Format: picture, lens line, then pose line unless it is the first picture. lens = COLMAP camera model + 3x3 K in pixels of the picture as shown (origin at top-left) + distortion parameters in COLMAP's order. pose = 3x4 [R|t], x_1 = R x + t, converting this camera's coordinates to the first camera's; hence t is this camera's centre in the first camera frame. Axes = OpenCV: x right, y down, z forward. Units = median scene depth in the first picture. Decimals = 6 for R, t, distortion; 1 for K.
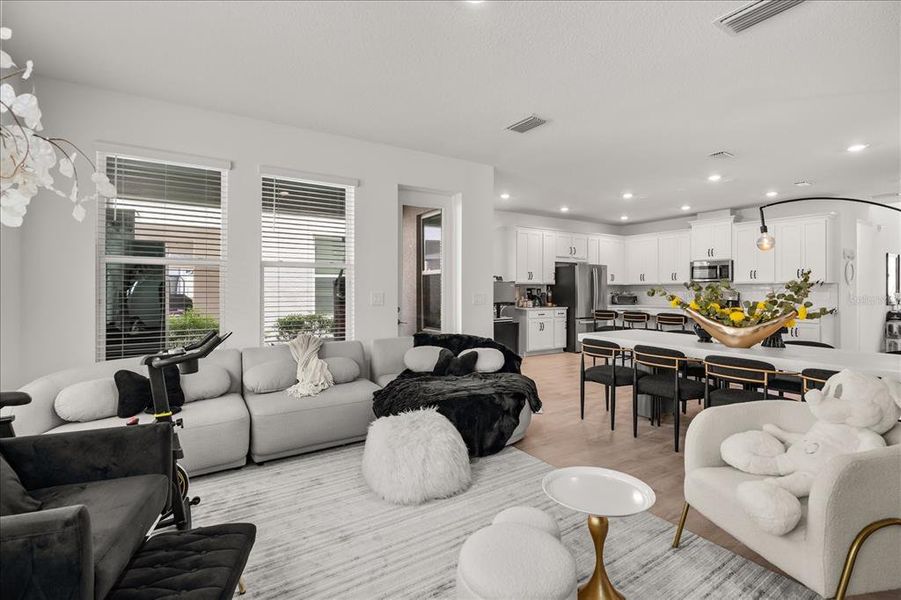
lens RADIAL K [[425.5, 0, 439.8], [0, 425.5, 283.9], [0, 0, 1]] dist [-0.002501, 0.002001]
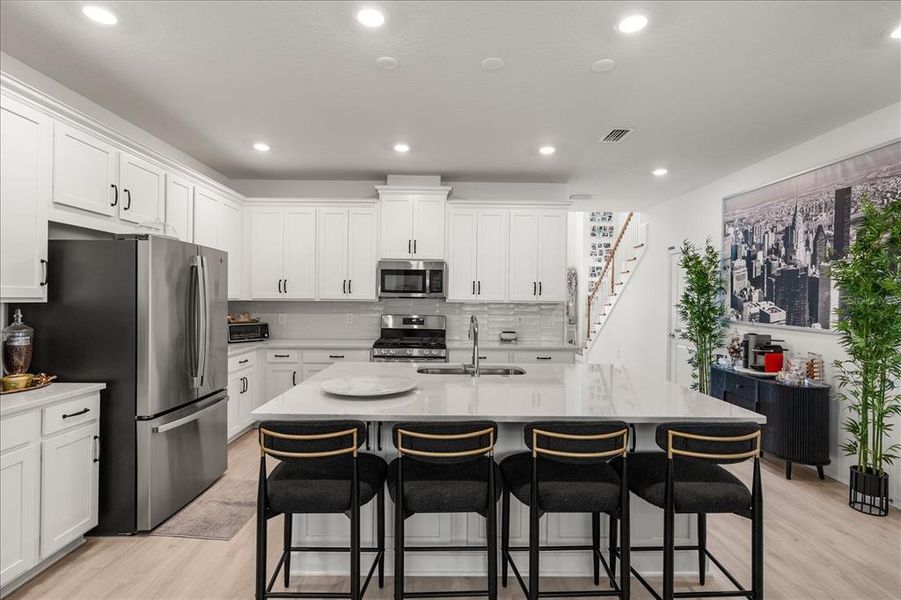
lens RADIAL K [[425.5, 0, 448.1], [0, 425.5, 299.1], [0, 0, 1]] dist [-0.002501, 0.002001]
pose [[0.525705, 0.002752, 0.850663, 0.174904], [-0.019709, 0.999766, 0.008946, -0.009086], [-0.850439, -0.021469, 0.525636, 0.641713]]
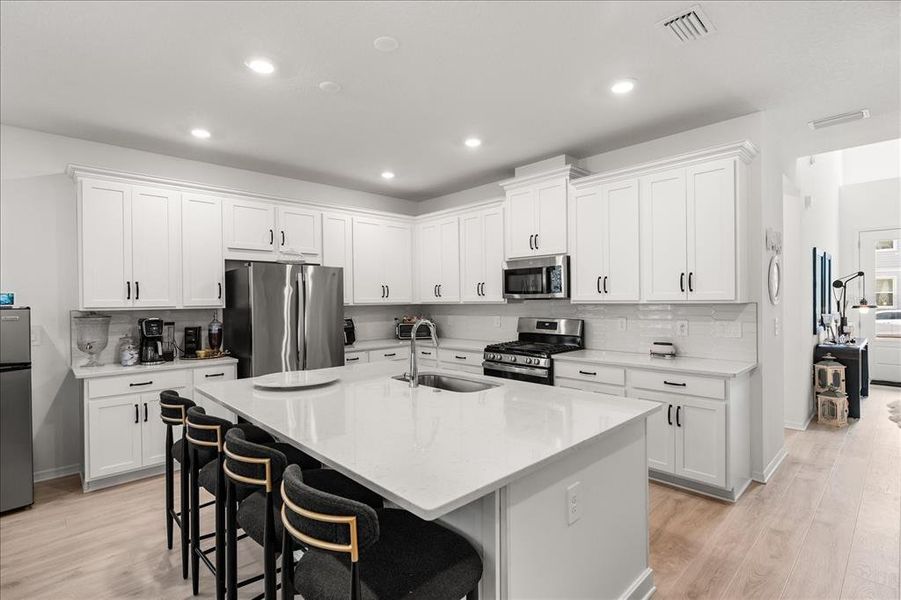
lens RADIAL K [[425.5, 0, 450.5], [0, 425.5, 305.6], [0, 0, 1]] dist [-0.002501, 0.002001]
pose [[0.980589, -0.015146, 0.195488, 0.426643], [0.010747, 0.999665, 0.023543, -0.010110], [-0.195779, -0.020985, 0.980423, 0.504900]]
